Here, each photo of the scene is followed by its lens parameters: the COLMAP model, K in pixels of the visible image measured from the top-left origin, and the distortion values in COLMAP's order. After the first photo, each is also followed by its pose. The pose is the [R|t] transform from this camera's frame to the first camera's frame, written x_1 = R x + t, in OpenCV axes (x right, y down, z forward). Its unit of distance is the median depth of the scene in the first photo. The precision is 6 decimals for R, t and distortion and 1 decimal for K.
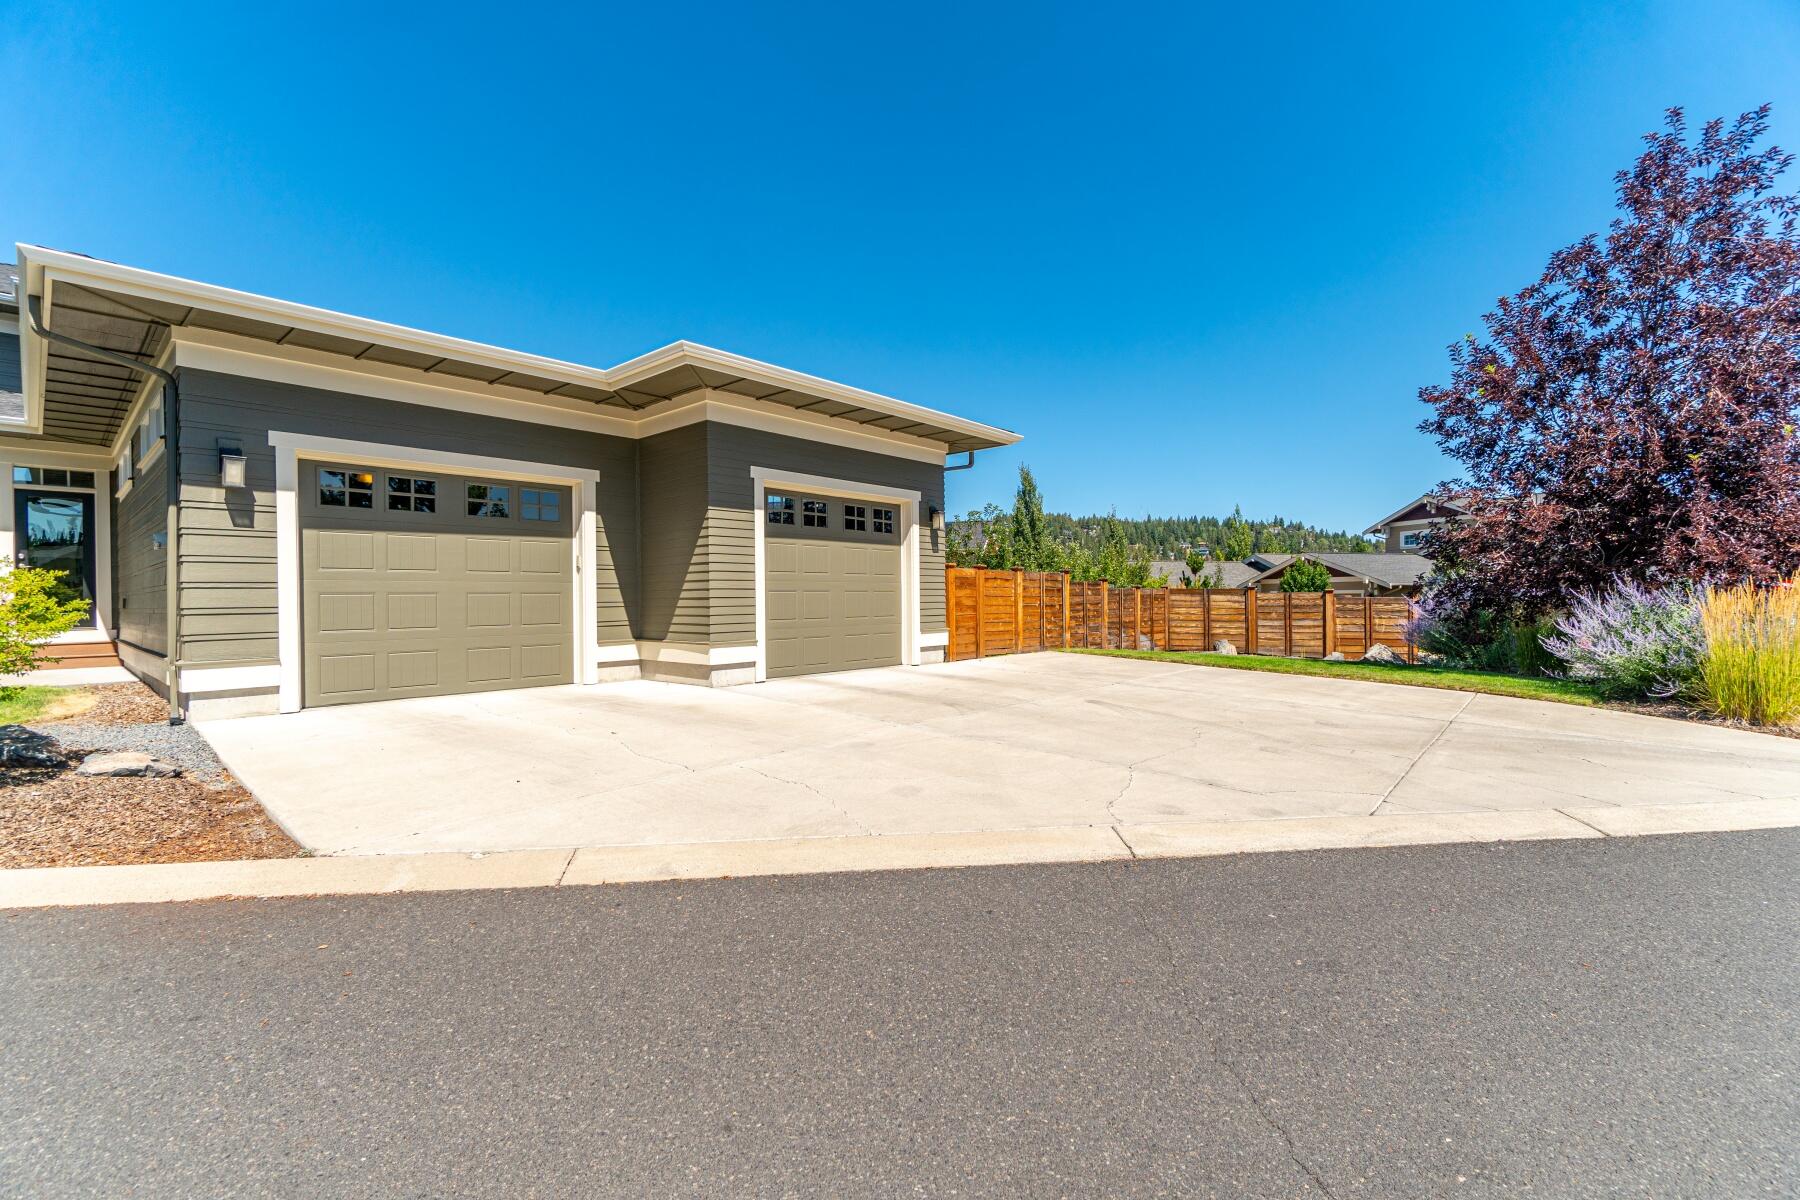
lens RADIAL K [[769.0, 0, 900.0], [0, 769.0, 600.0], [0, 0, 1]] dist [0.000246, -0.000055]
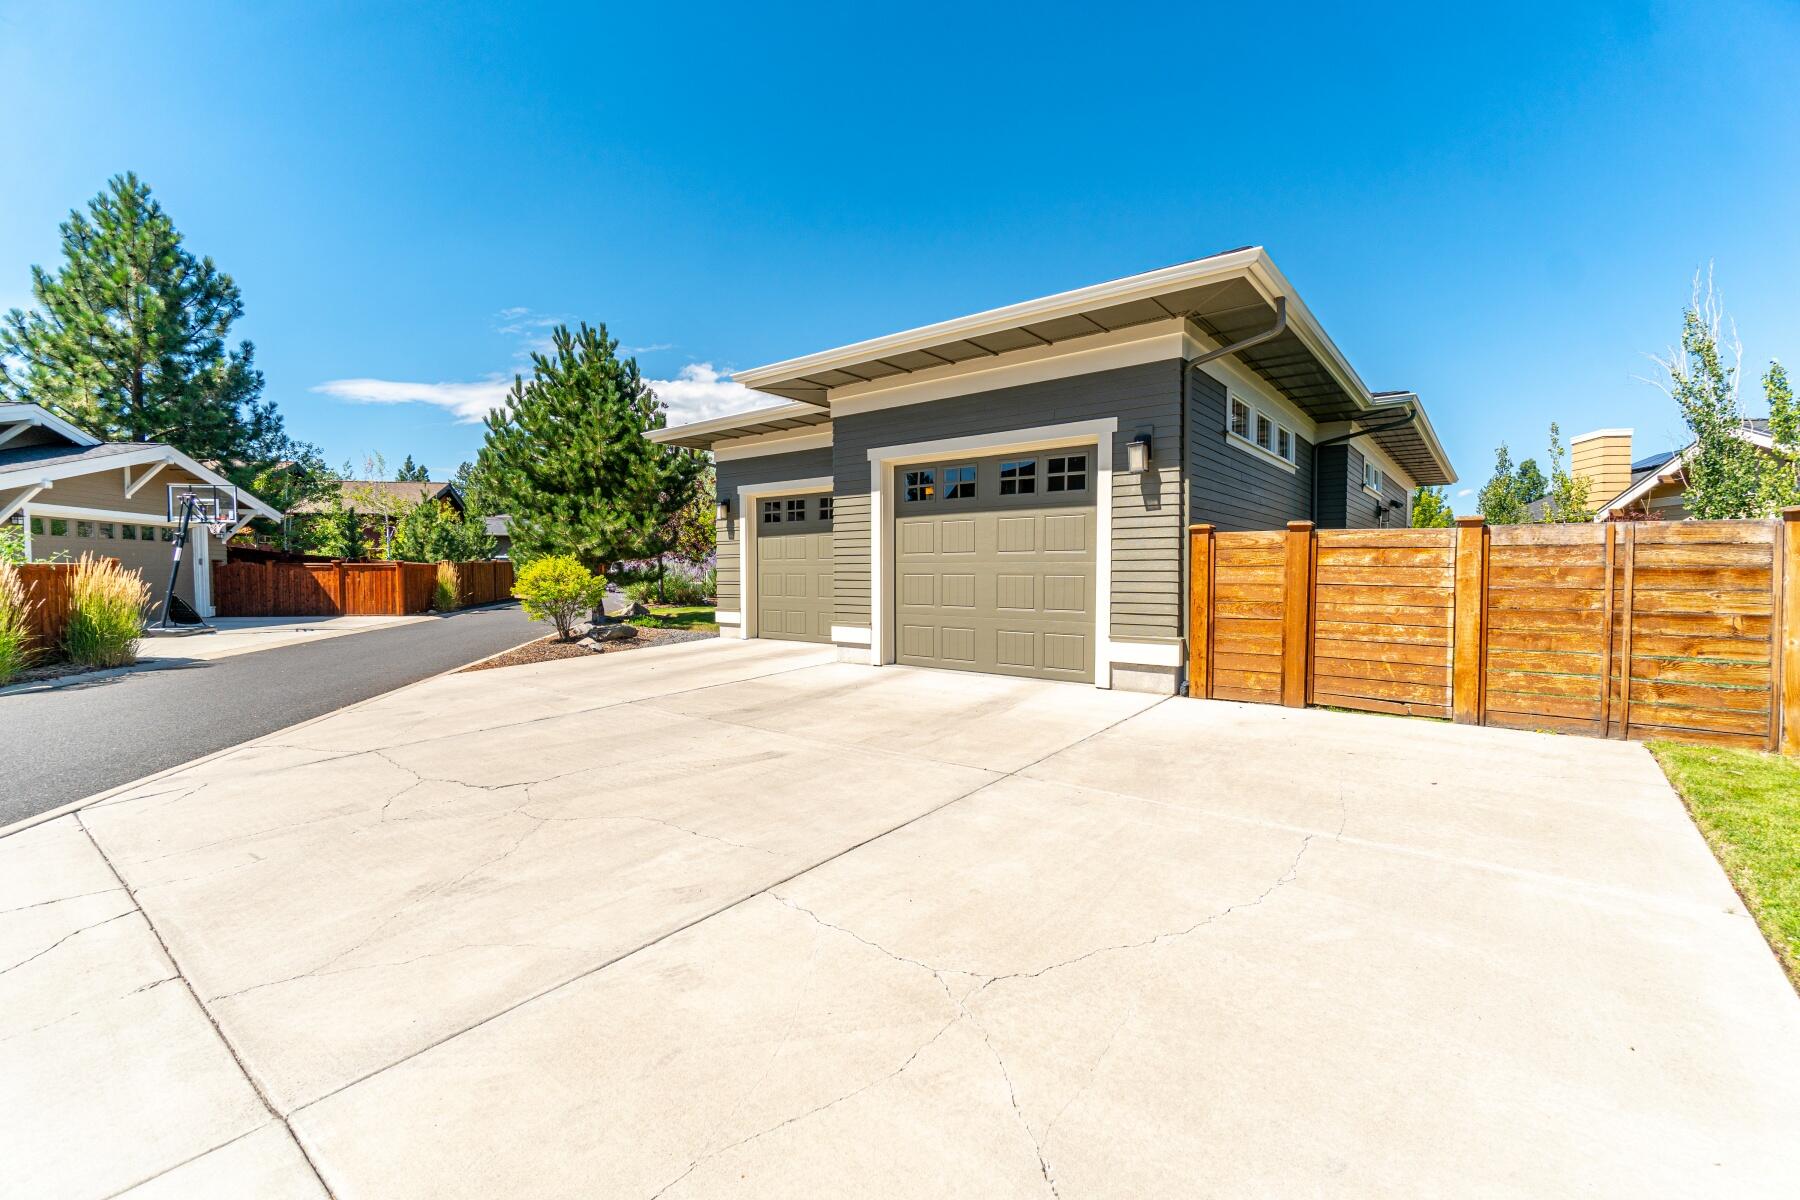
lens RADIAL K [[769.0, 0, 900.0], [0, 769.0, 600.0], [0, 0, 1]] dist [0.000246, -0.000055]
pose [[0.055498, 0.044266, -0.997477, 0.705121], [-0.003640, 0.999019, 0.044132, -0.019109], [0.998452, 0.001181, 0.055604, 0.849295]]
